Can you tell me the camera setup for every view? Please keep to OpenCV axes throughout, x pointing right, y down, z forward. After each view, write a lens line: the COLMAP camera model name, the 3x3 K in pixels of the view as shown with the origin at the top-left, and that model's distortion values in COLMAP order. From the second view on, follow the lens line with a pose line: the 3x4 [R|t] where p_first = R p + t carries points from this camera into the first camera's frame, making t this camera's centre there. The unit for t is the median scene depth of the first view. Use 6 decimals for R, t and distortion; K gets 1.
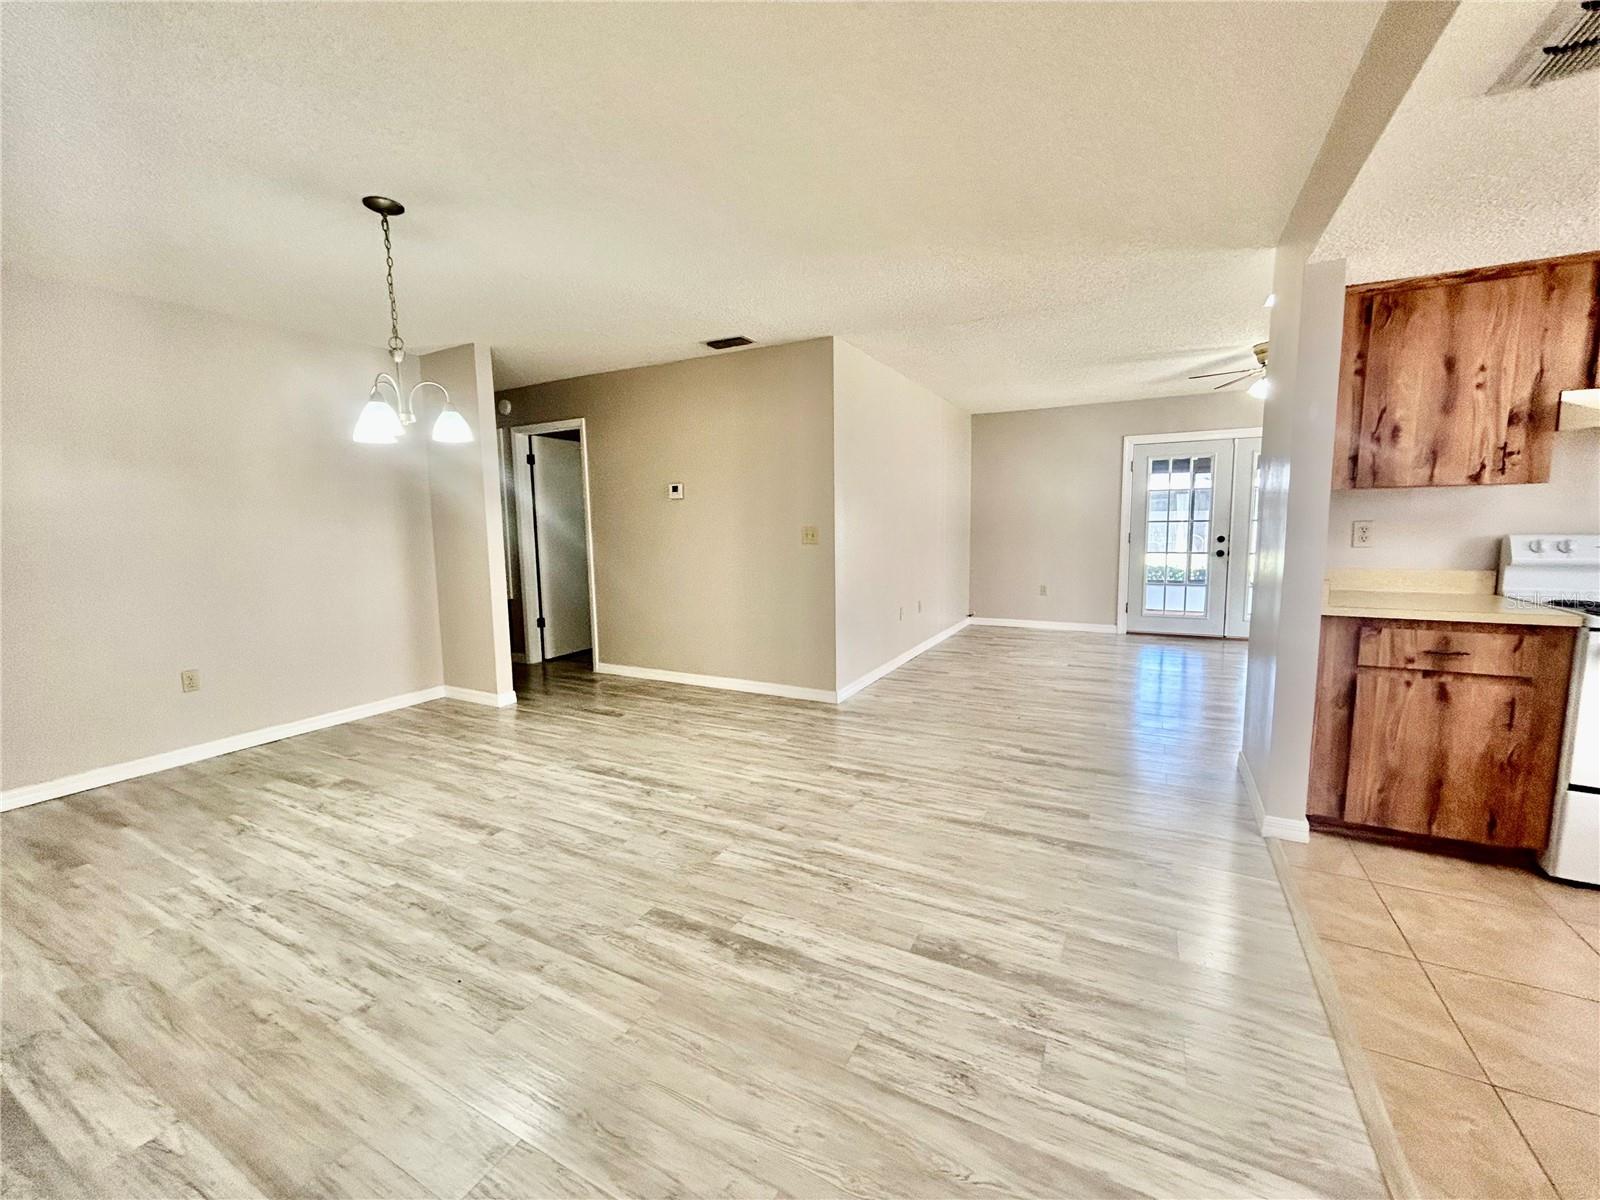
lens RADIAL K [[649.2, 0, 798.9], [0, 649.2, 597.9], [0, 0, 1]] dist [0.002653, 0.000417]
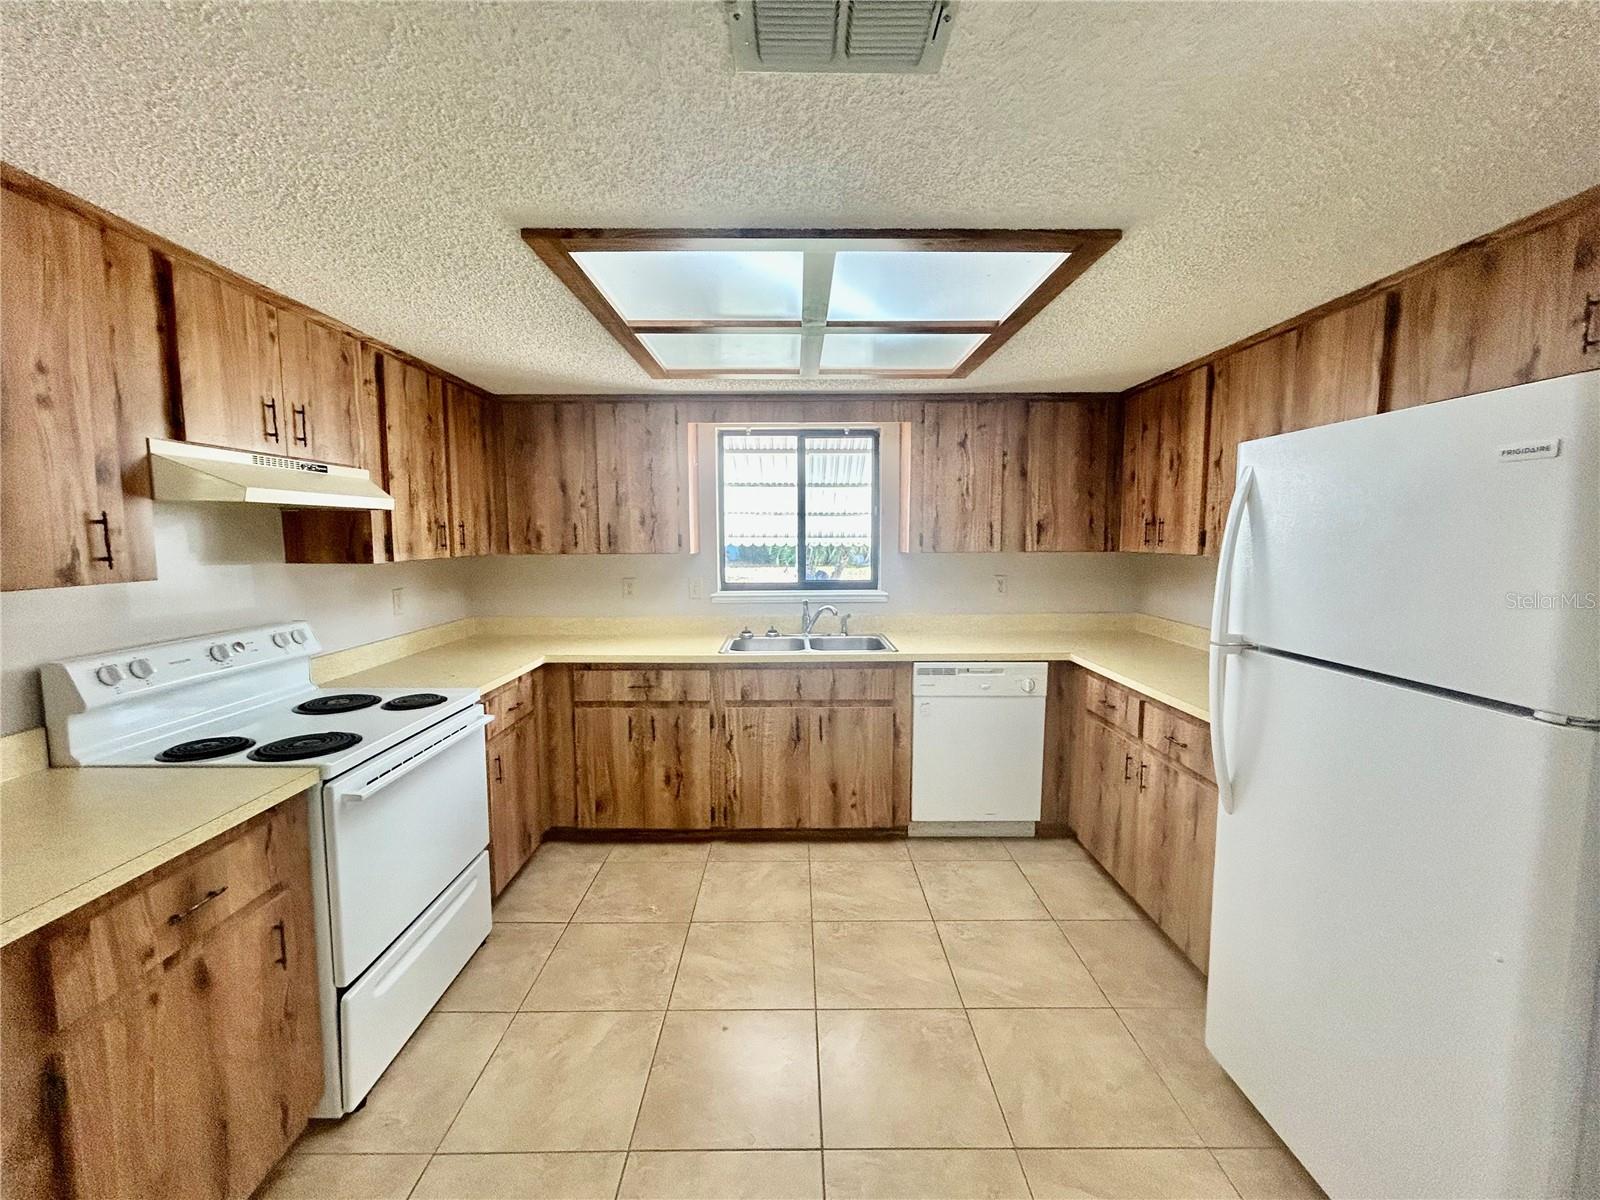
lens RADIAL K [[652.0, 0, 798.5], [0, 652.0, 595.3], [0, 0, 1]] dist [0.001207, 0.000424]
pose [[-0.479101, -0.072641, 0.874749, 0.294414], [0.108295, 0.984064, 0.141033, -0.183921], [-0.871054, 0.162300, -0.463600, 0.753706]]
